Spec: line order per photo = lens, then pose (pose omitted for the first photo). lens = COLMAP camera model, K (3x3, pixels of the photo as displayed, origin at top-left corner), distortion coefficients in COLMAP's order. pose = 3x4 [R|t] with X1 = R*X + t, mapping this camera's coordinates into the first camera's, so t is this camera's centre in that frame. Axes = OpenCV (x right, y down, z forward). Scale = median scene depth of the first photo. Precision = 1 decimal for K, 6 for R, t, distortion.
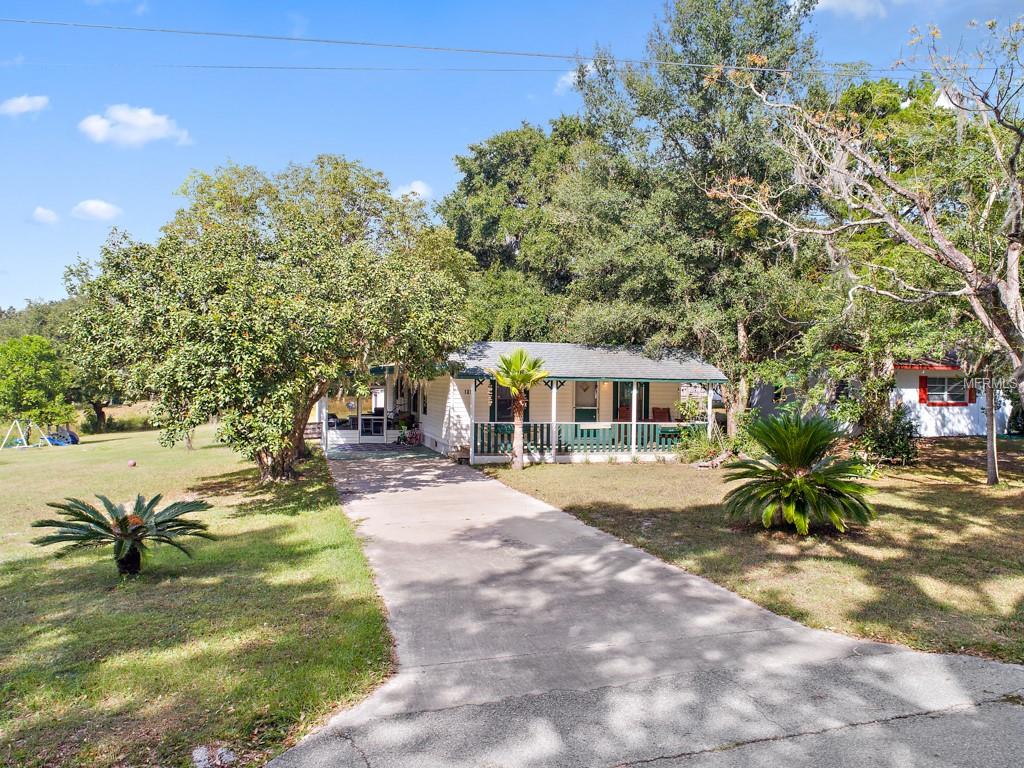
lens RADIAL K [[774.7, 0, 517.6], [0, 774.7, 383.7], [0, 0, 1]] dist [-0.006950, 0.000697]
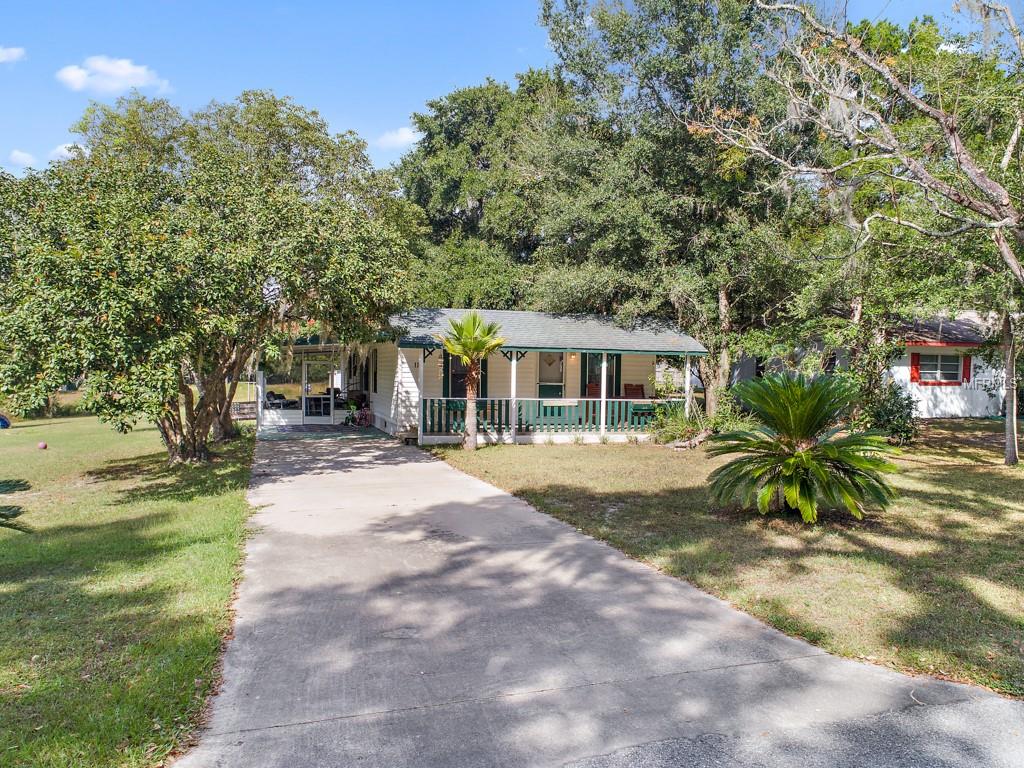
lens RADIAL K [[784.4, 0, 513.7], [0, 784.4, 401.9], [0, 0, 1]] dist [-0.007159, -0.002113]
pose [[0.999596, 0.001379, 0.028390, 0.022136], [-0.002464, 0.999266, 0.038220, 0.019979], [-0.028316, -0.038275, 0.998866, 0.102481]]
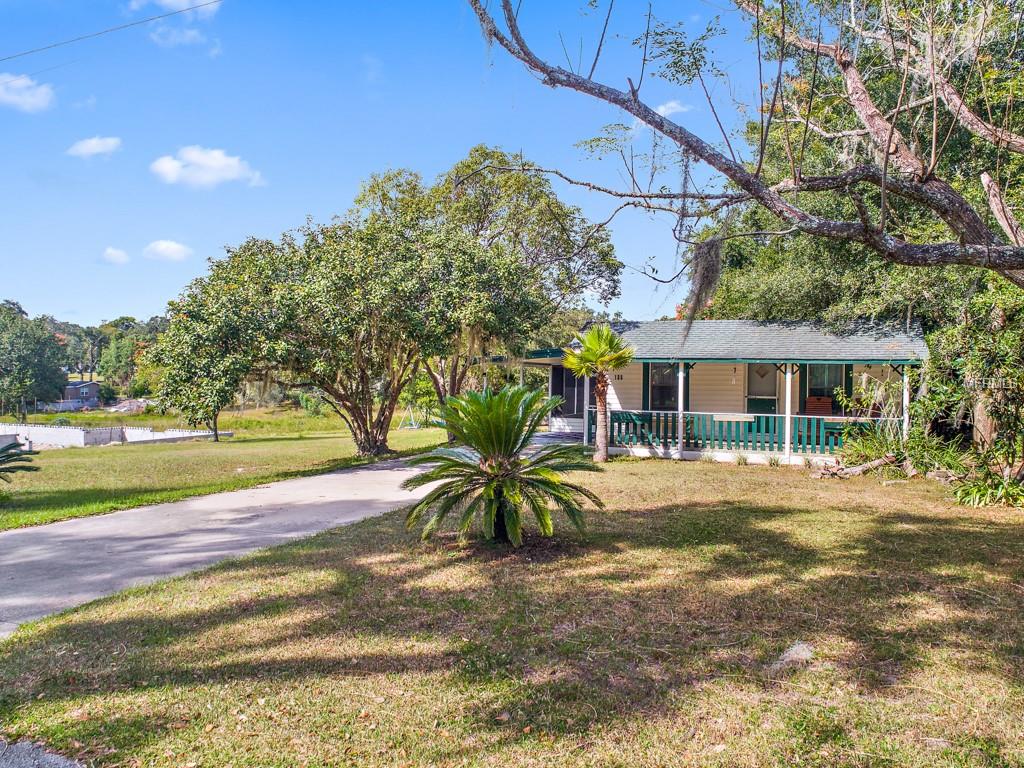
lens RADIAL K [[774.7, 0, 517.6], [0, 774.7, 383.7], [0, 0, 1]] dist [-0.006950, 0.000697]
pose [[0.815505, 0.004547, -0.578733, 0.402816], [-0.002759, 0.999988, 0.003970, 0.016338], [0.578744, -0.001641, 0.815508, 0.202003]]
